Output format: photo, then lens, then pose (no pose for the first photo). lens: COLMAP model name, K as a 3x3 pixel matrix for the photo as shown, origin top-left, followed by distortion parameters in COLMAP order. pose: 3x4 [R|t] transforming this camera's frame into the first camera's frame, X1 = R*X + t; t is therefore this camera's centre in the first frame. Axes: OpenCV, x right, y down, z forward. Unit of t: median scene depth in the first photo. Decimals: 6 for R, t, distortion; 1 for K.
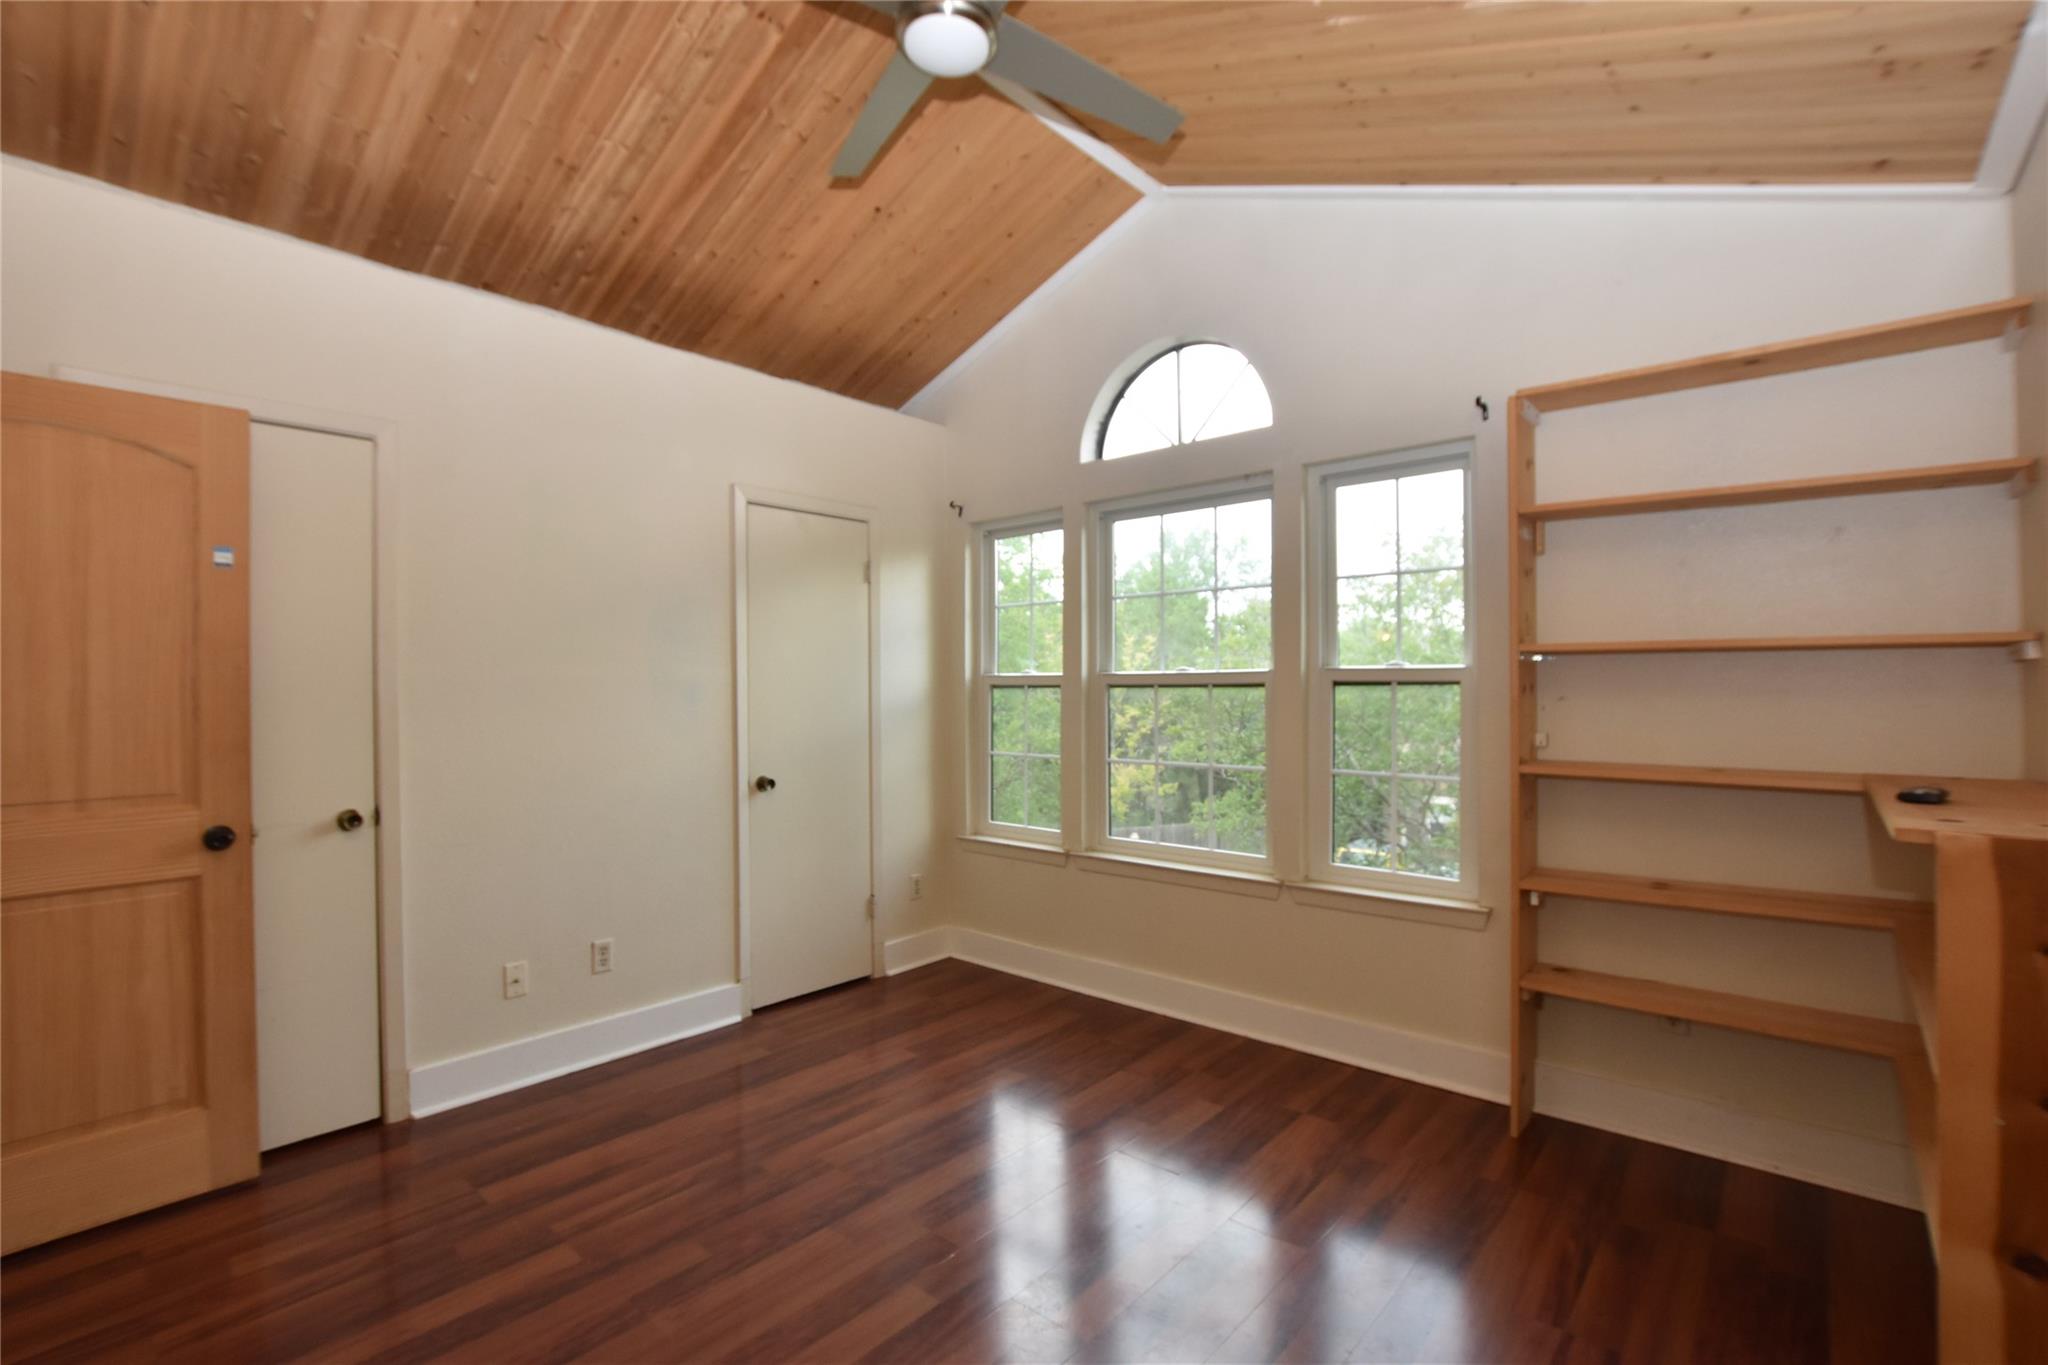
lens RADIAL K [[908.4, 0, 1028.9], [0, 908.4, 685.2], [0, 0, 1]] dist [-0.030731, 0.003116]
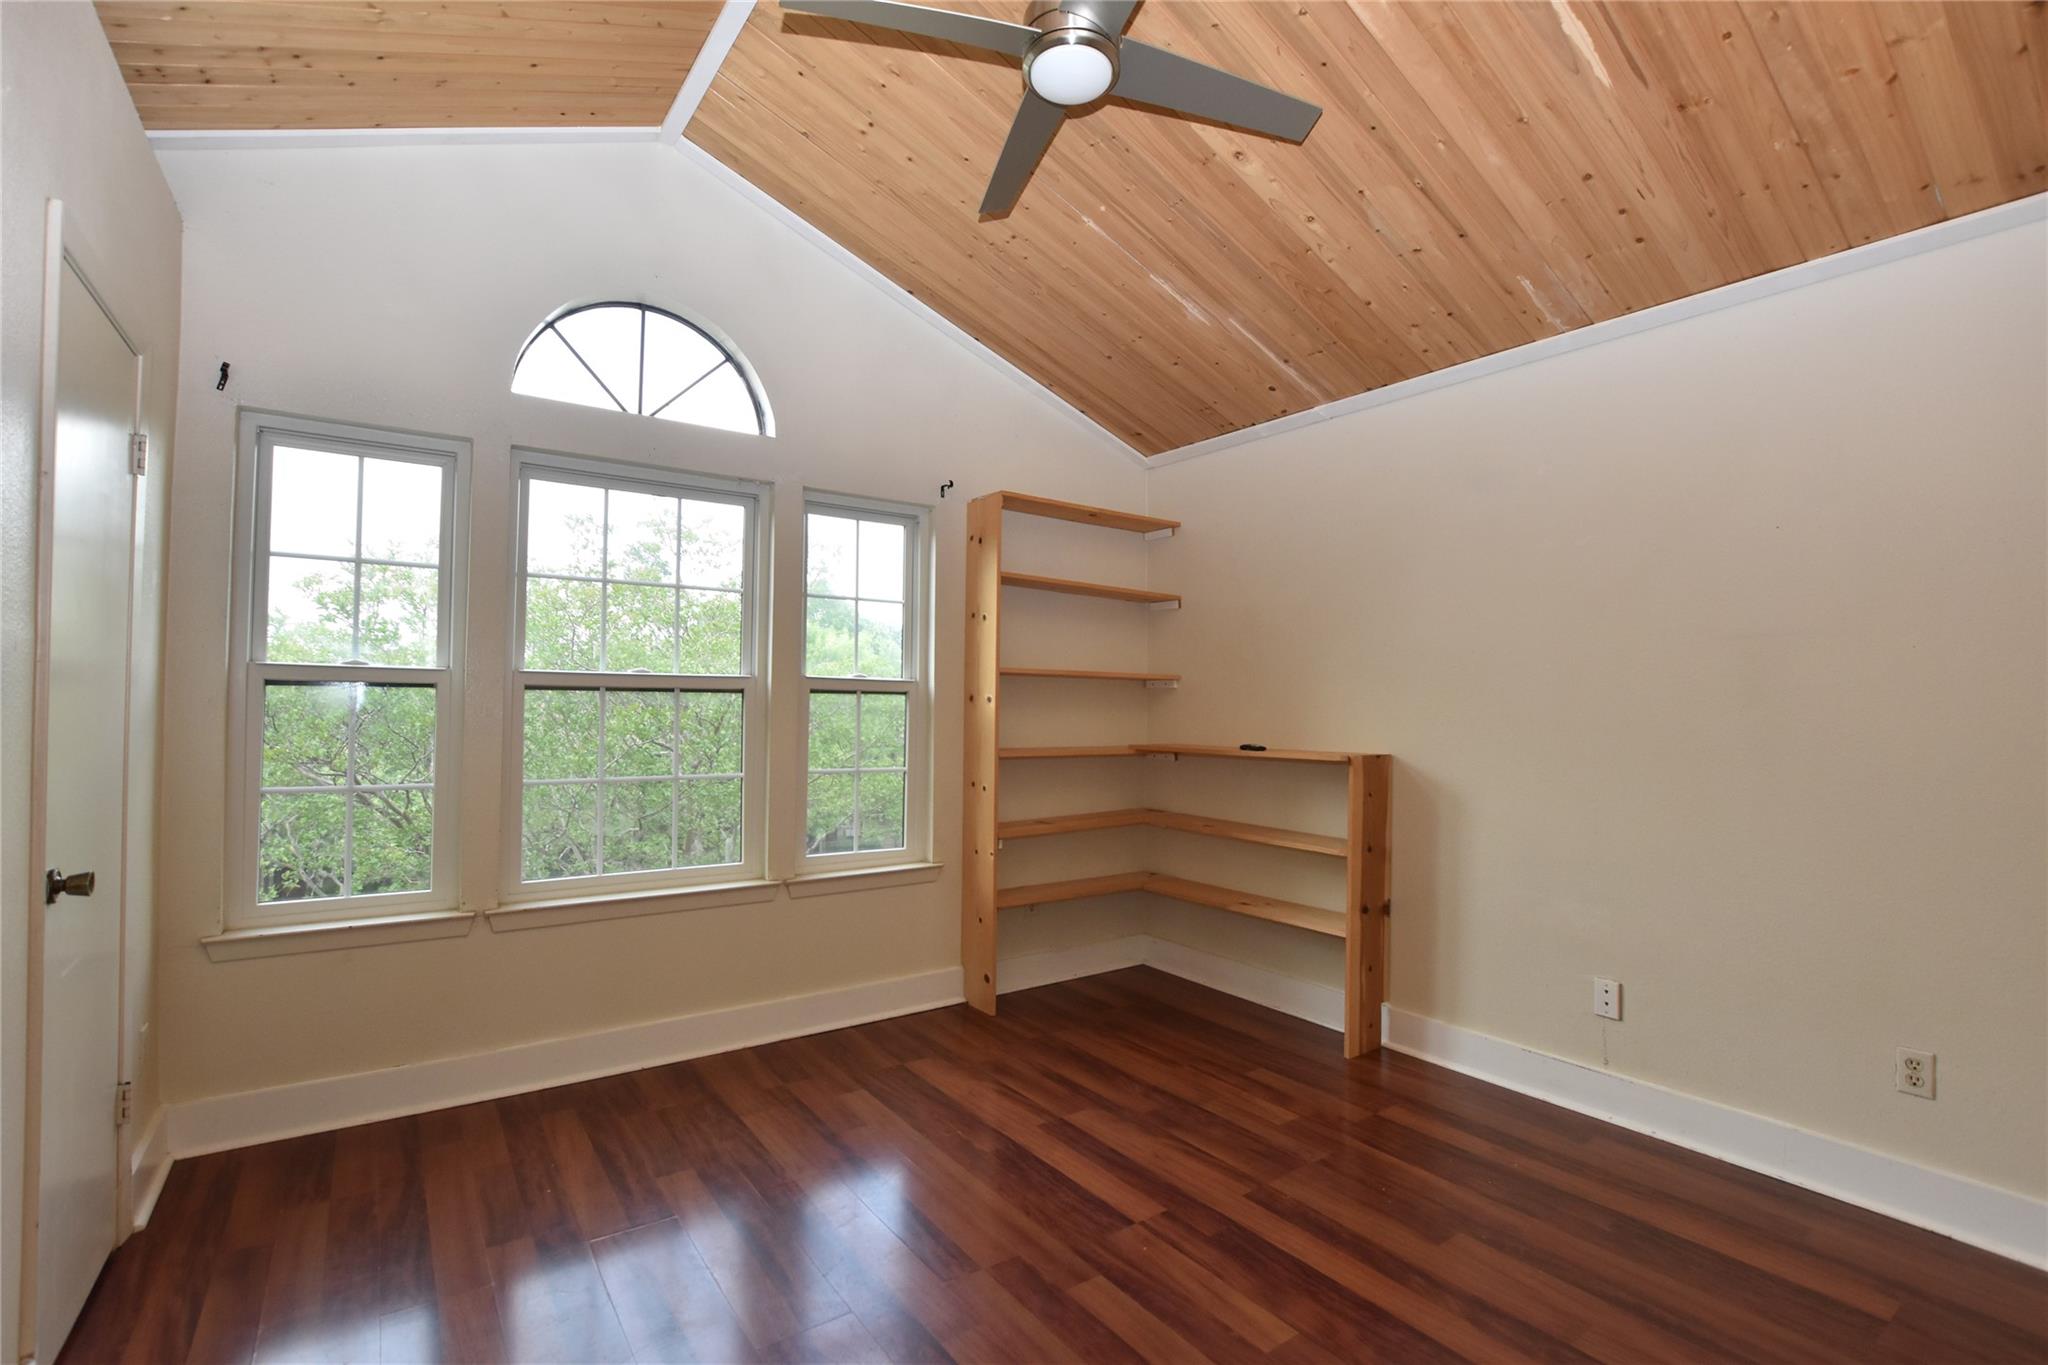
lens RADIAL K [[908.4, 0, 1020.9], [0, 908.4, 676.6], [0, 0, 1]] dist [-0.030731, 0.003116]
pose [[0.239357, 0.032153, 0.970399, -0.646116], [-0.019506, 0.999409, -0.028303, 0.006035], [-0.970736, -0.012154, 0.239842, 0.466828]]
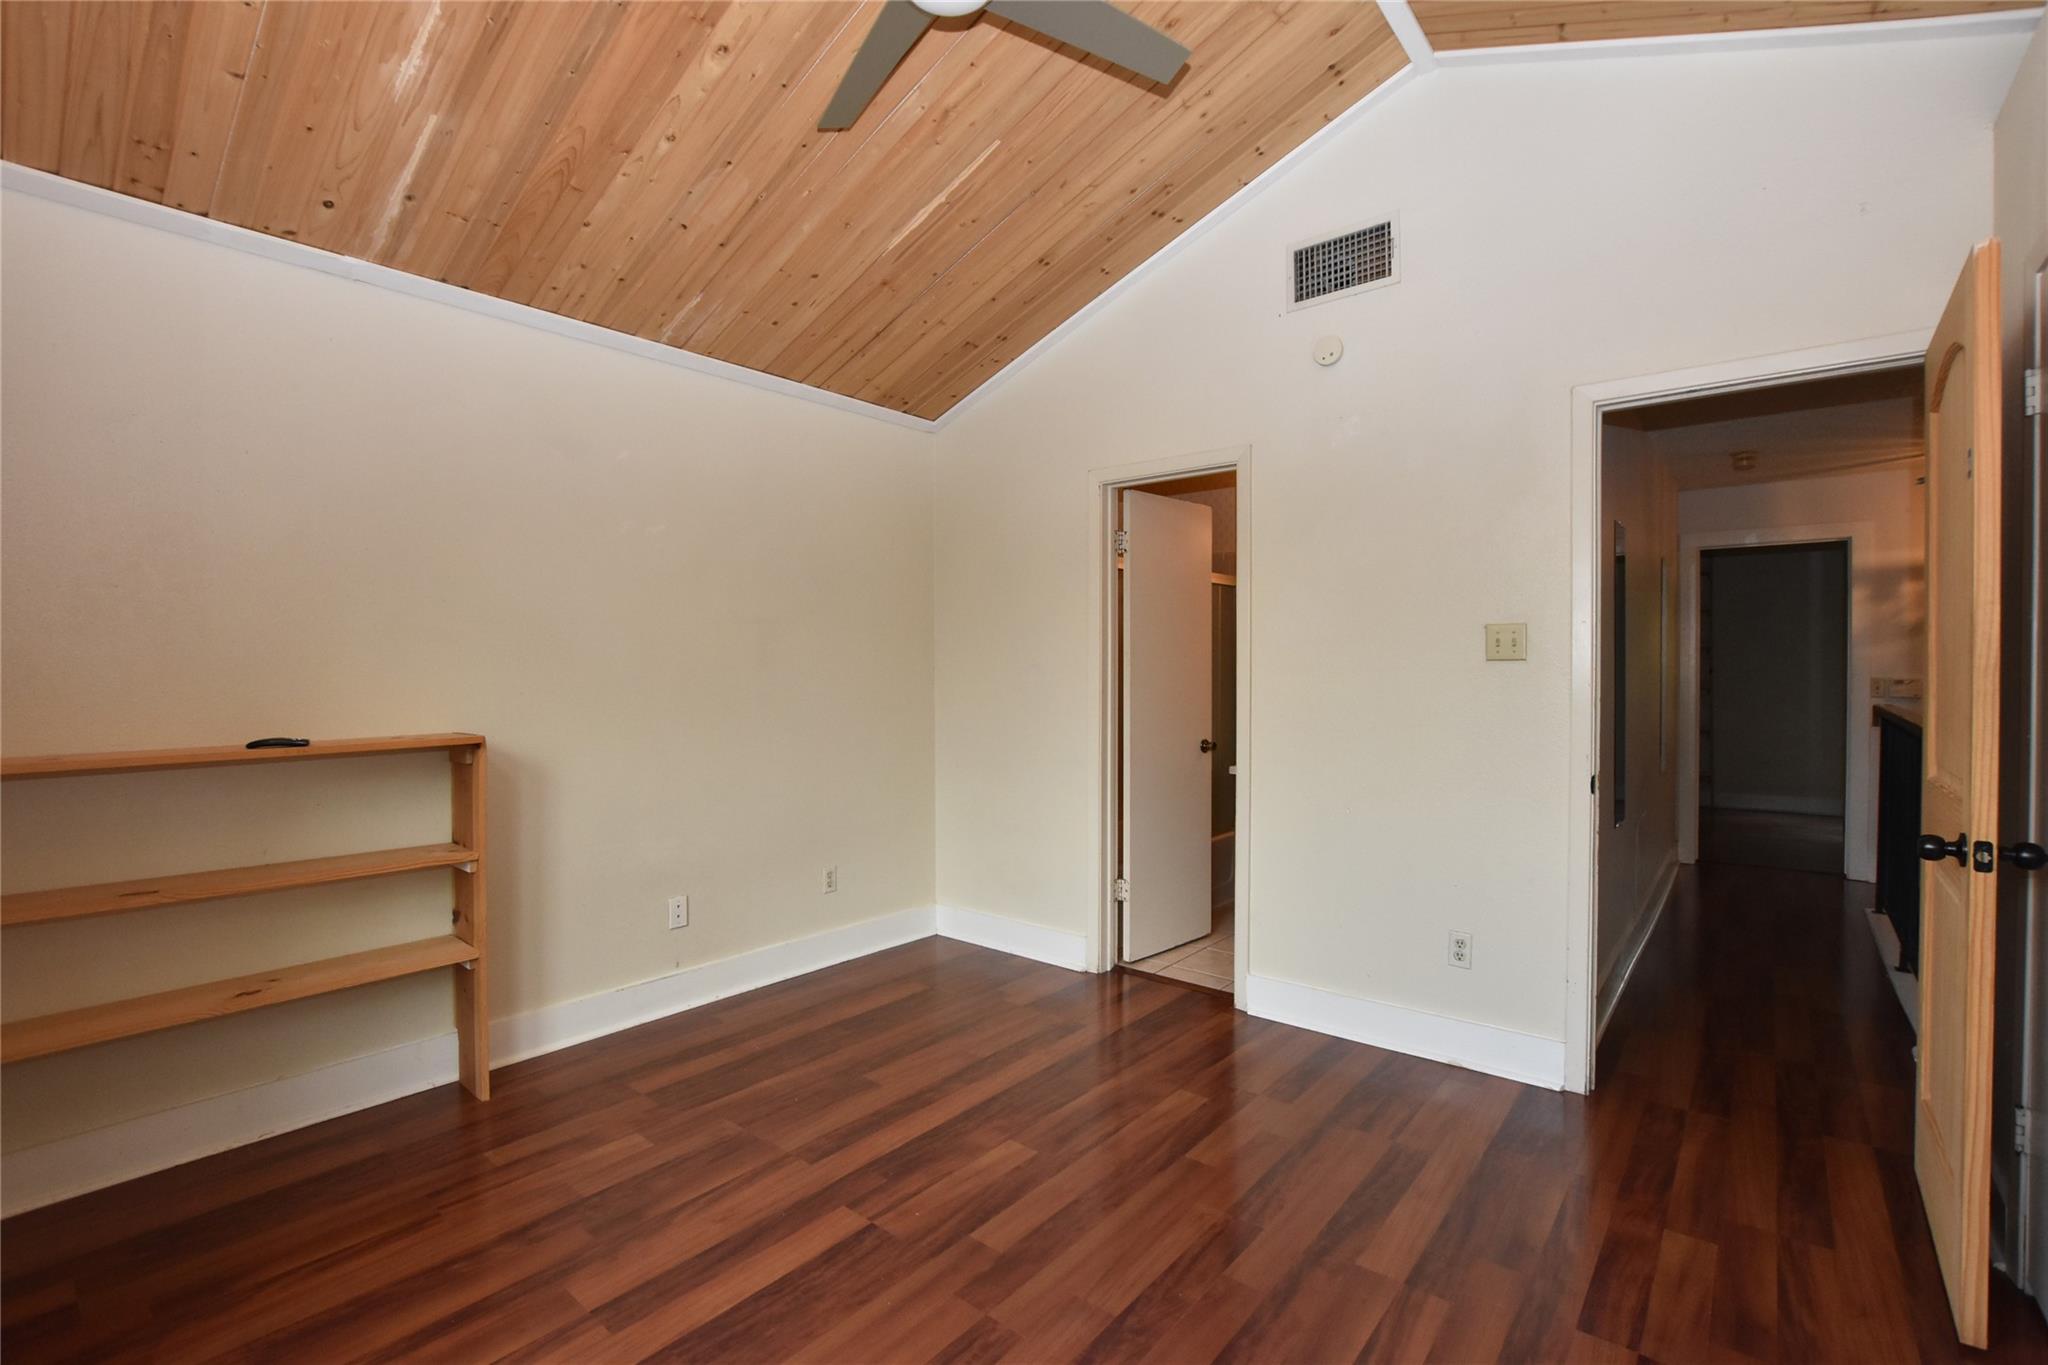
lens RADIAL K [[908.4, 0, 1018.0], [0, 908.4, 678.3], [0, 0, 1]] dist [-0.030731, 0.003116]
pose [[-0.999952, 0.007538, -0.006220, -0.083282], [0.007536, 0.999972, 0.000259, 0.009498], [0.006222, 0.000213, -0.999981, 1.149687]]
